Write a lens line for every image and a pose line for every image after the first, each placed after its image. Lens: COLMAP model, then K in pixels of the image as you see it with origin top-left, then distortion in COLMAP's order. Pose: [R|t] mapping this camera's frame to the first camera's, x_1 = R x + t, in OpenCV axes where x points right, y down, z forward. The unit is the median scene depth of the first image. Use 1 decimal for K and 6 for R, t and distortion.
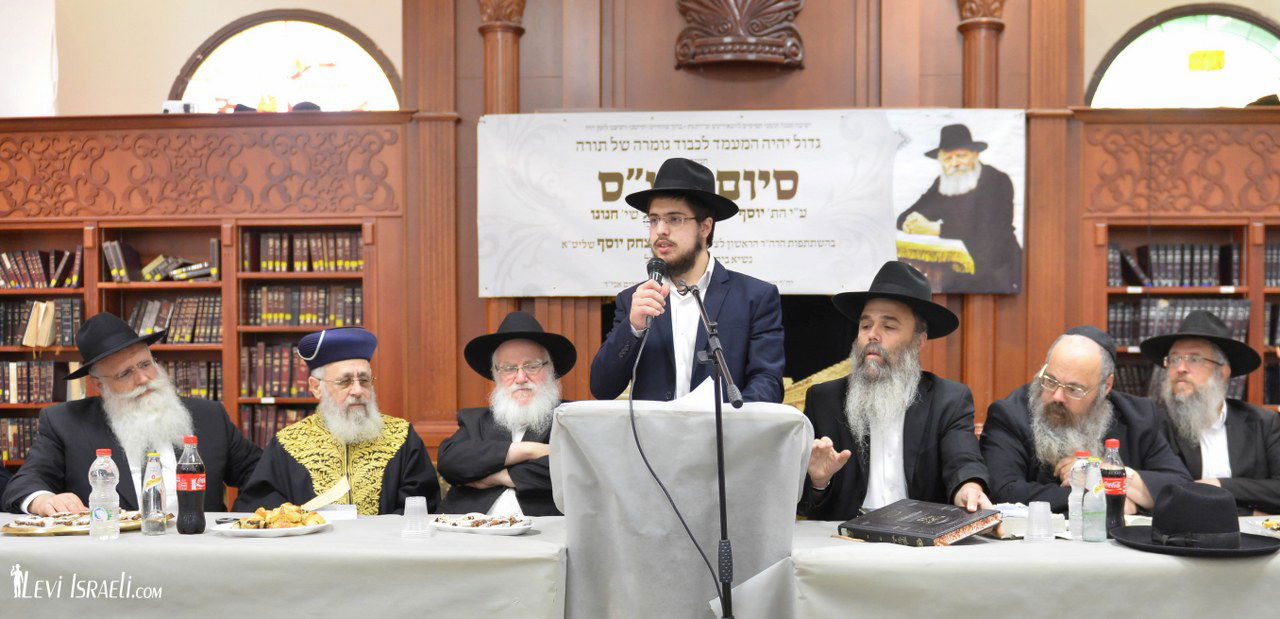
lens RADIAL K [[1240.6, 0, 712.6], [0, 1240.6, 441.0], [0, 0, 1]] dist [-0.058448, -0.004870]
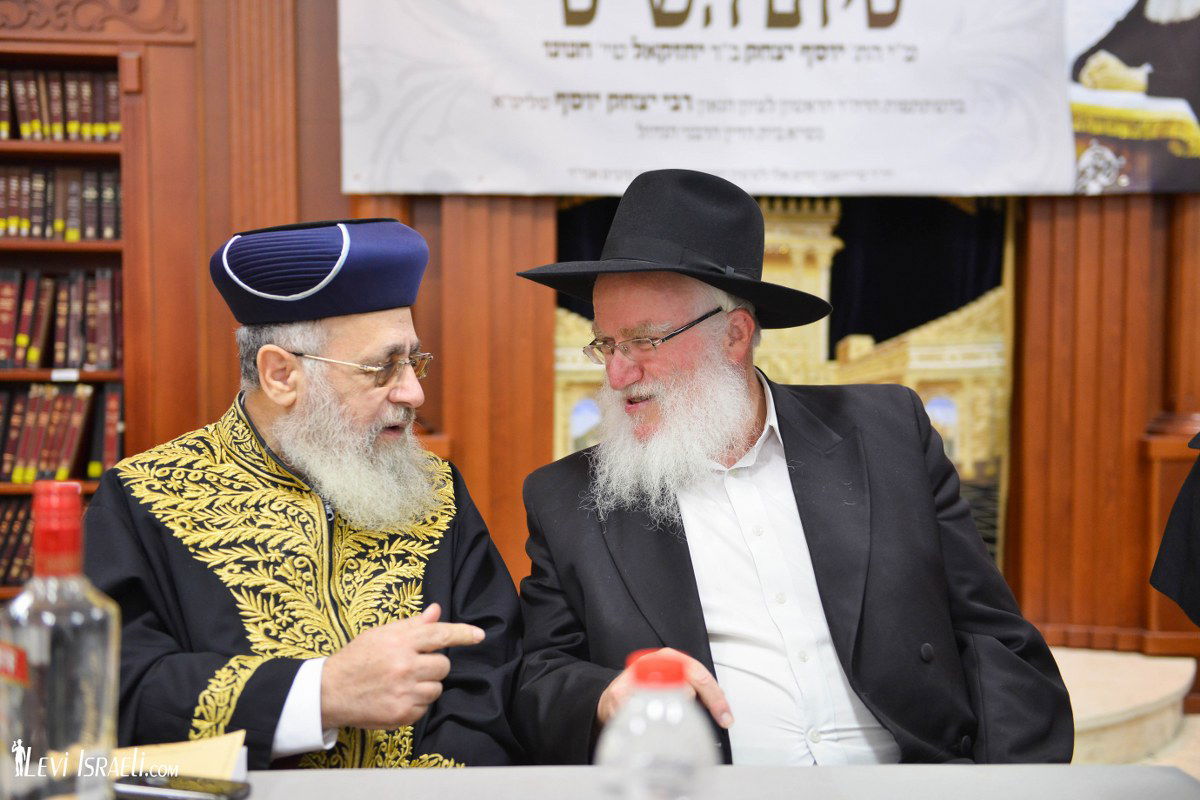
lens RADIAL K [[1530.0, 0, 591.7], [0, 1530.0, 402.2], [0, 0, 1]] dist [0.082920, 0.065761]
pose [[0.994746, -0.001990, 0.102353, -0.145132], [0.002447, 0.999988, -0.004343, -0.017396], [-0.102343, 0.004571, 0.994739, 0.289555]]
